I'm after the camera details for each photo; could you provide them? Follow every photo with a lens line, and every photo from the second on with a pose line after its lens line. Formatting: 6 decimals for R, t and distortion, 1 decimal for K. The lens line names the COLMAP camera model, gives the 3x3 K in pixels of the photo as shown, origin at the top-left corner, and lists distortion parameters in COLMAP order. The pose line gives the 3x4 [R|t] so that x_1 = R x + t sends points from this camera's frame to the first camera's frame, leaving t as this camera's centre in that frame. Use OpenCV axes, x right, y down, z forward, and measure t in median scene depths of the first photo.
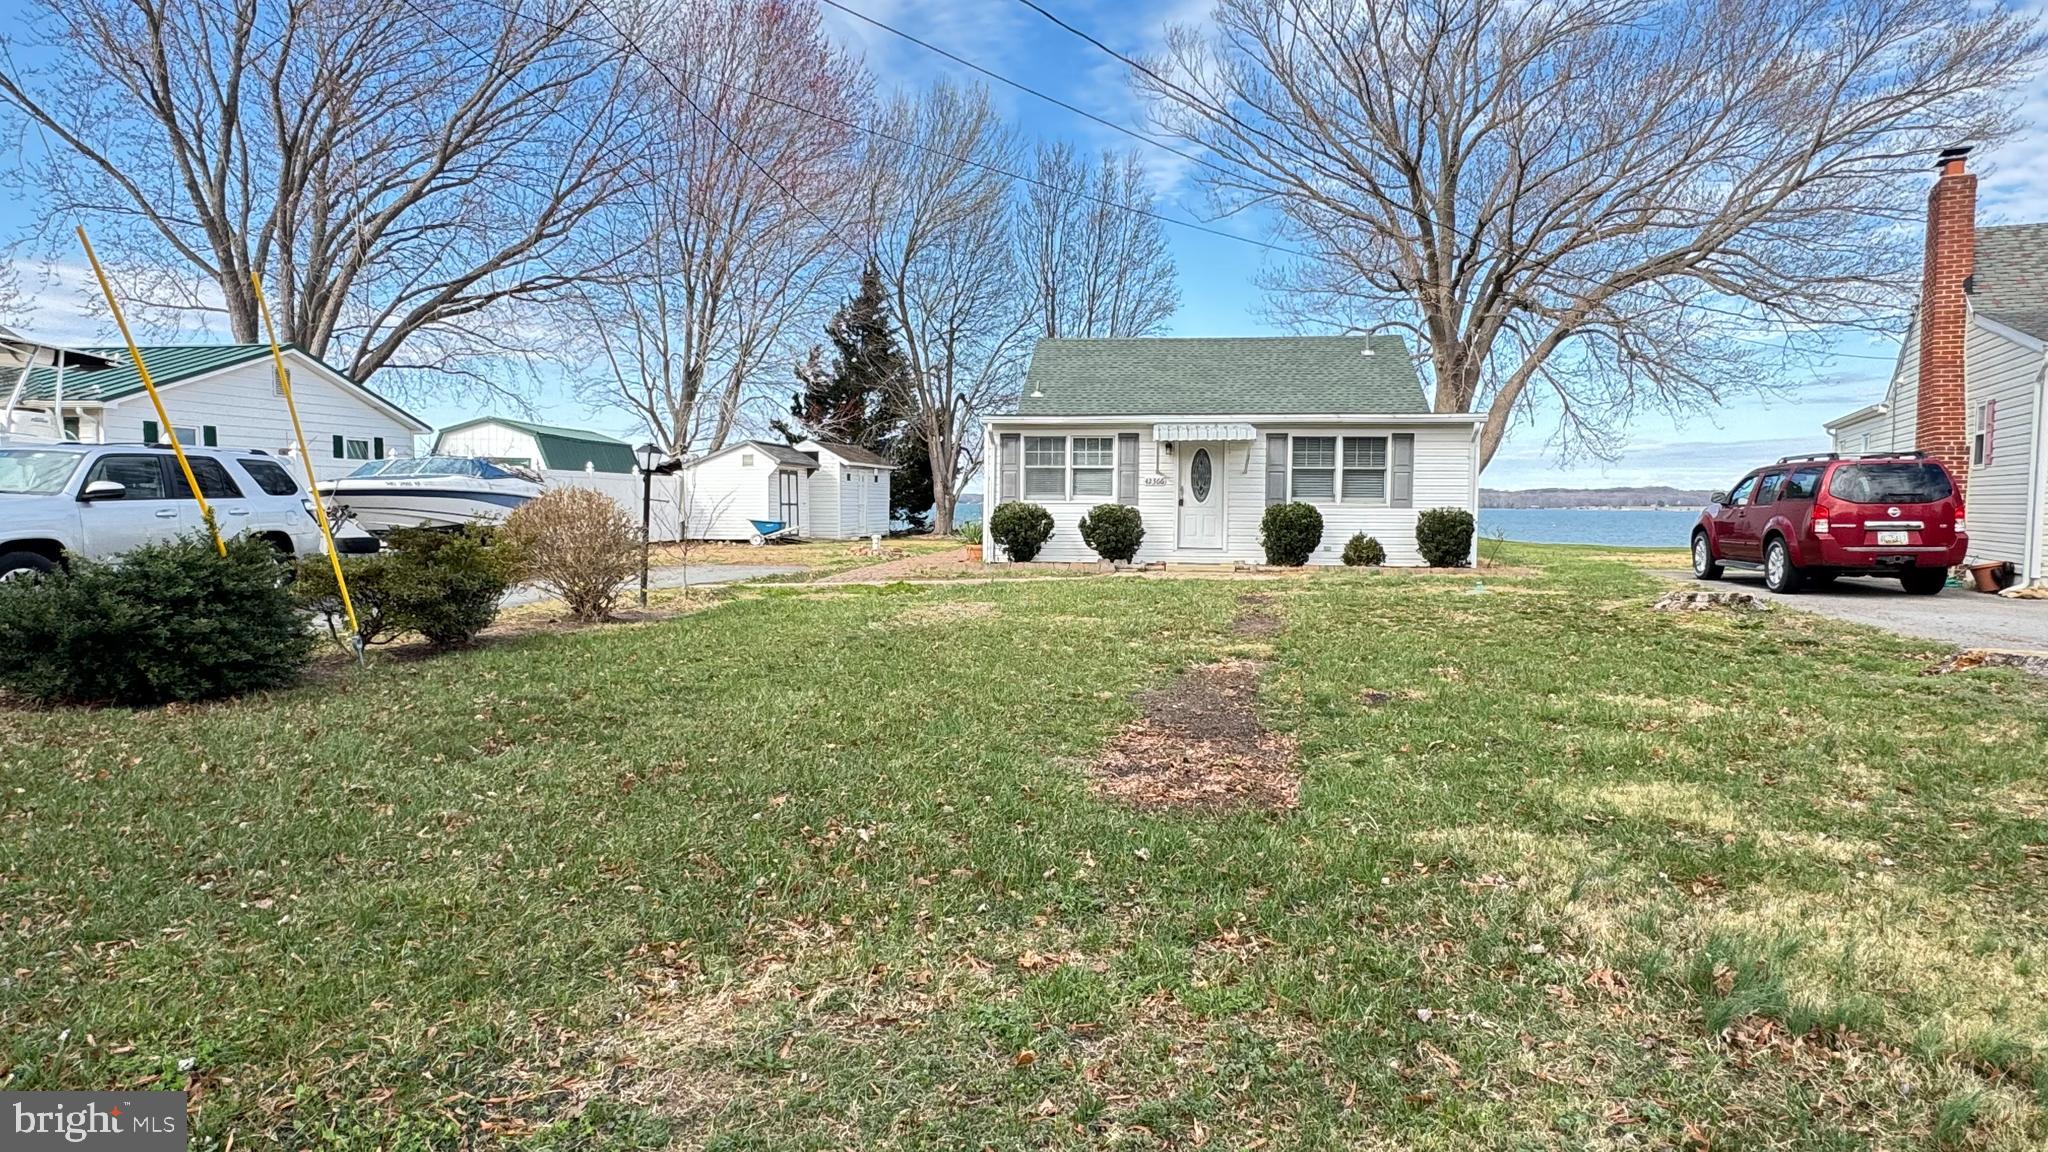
lens RADIAL K [[1238.3, 0, 1021.2], [0, 1238.3, 568.2], [0, 0, 1]] dist [0.000936, 0.001926]
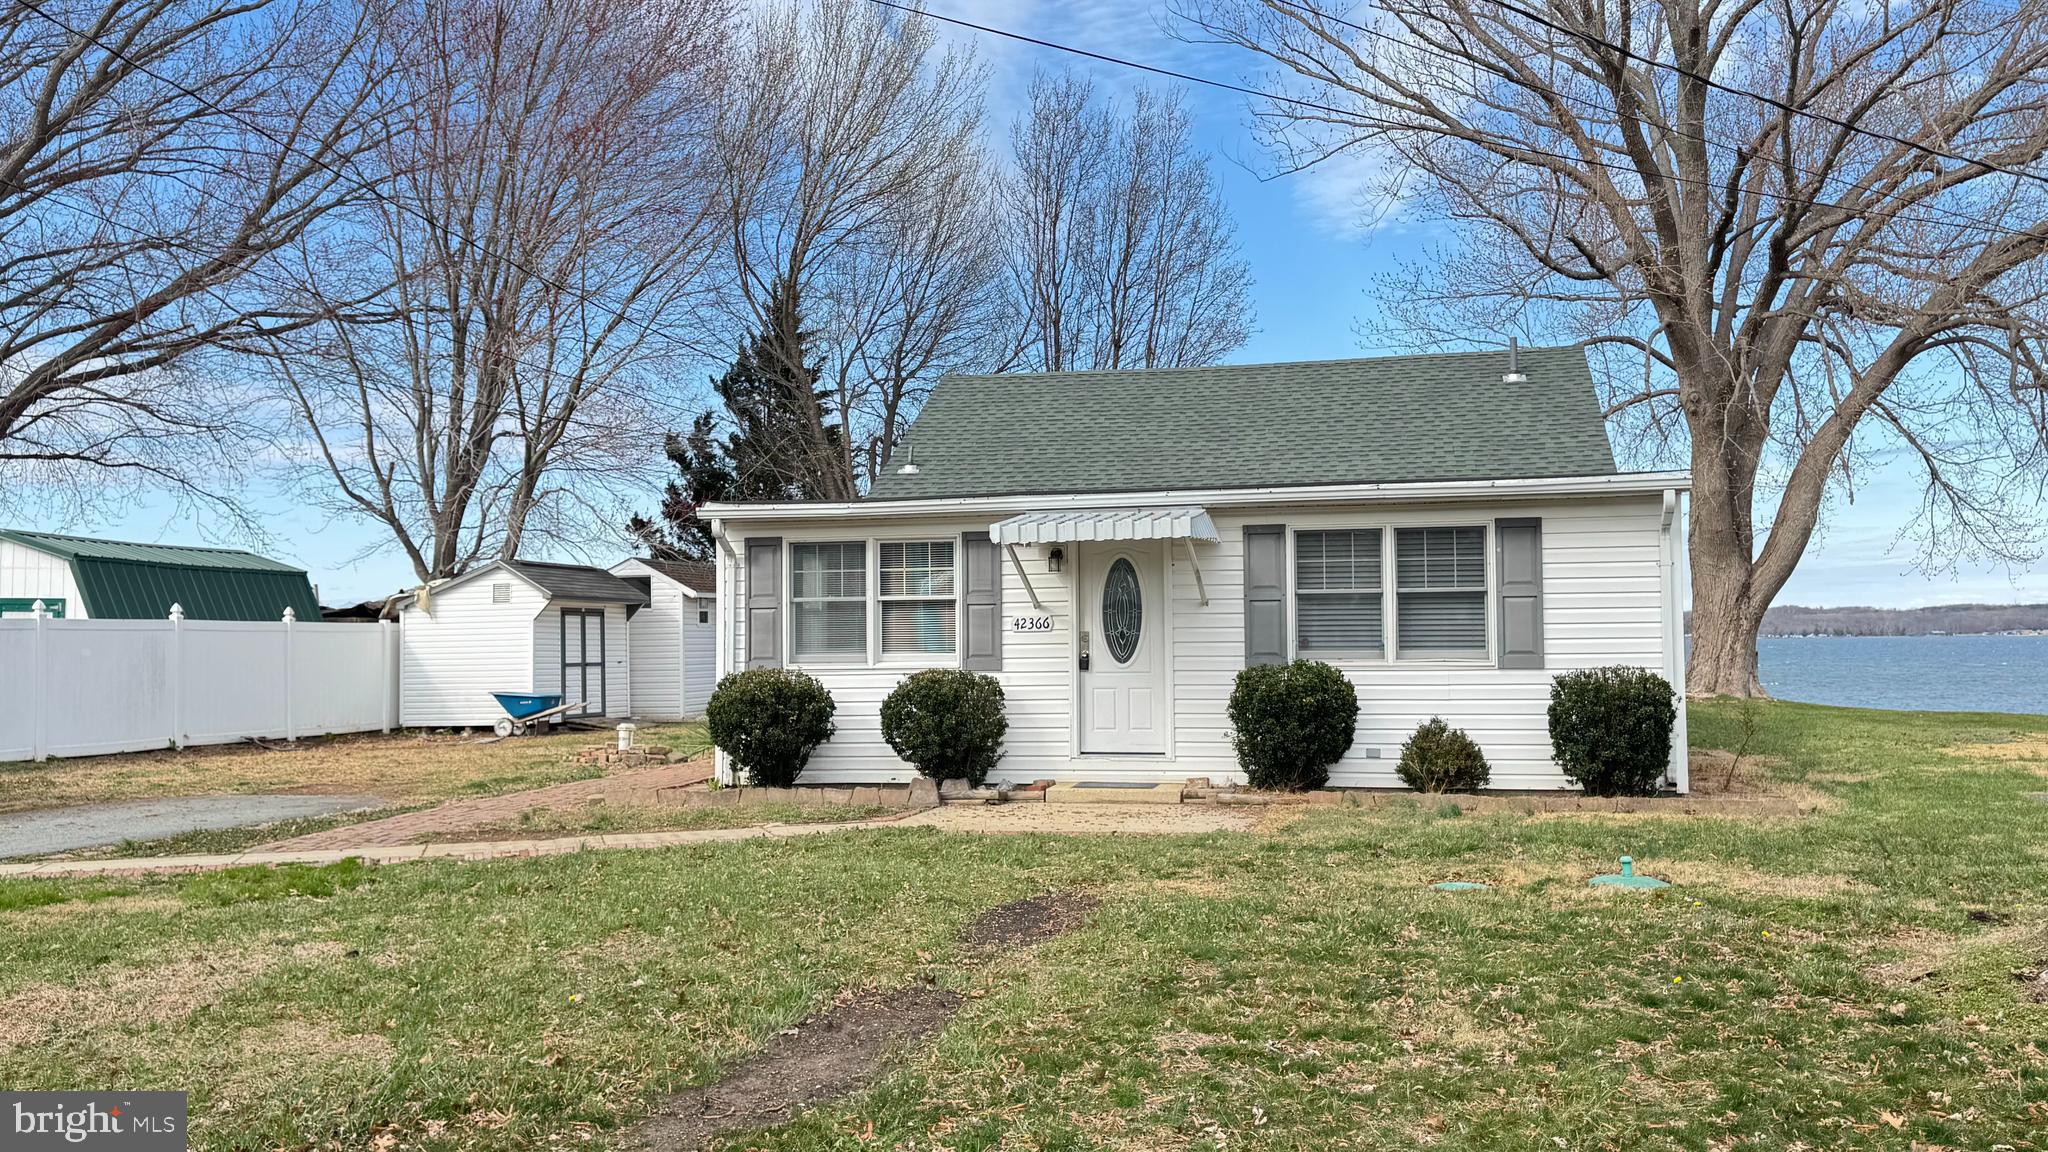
lens RADIAL K [[1738.5, 0, 1023.4], [0, 1738.5, 579.3], [0, 0, 1]] dist [0.058203, -0.036366]
pose [[0.996120, -0.020785, -0.085512, 0.166030], [0.013178, 0.995982, -0.088578, -0.025002], [0.087009, 0.087107, 0.992392, 0.287236]]
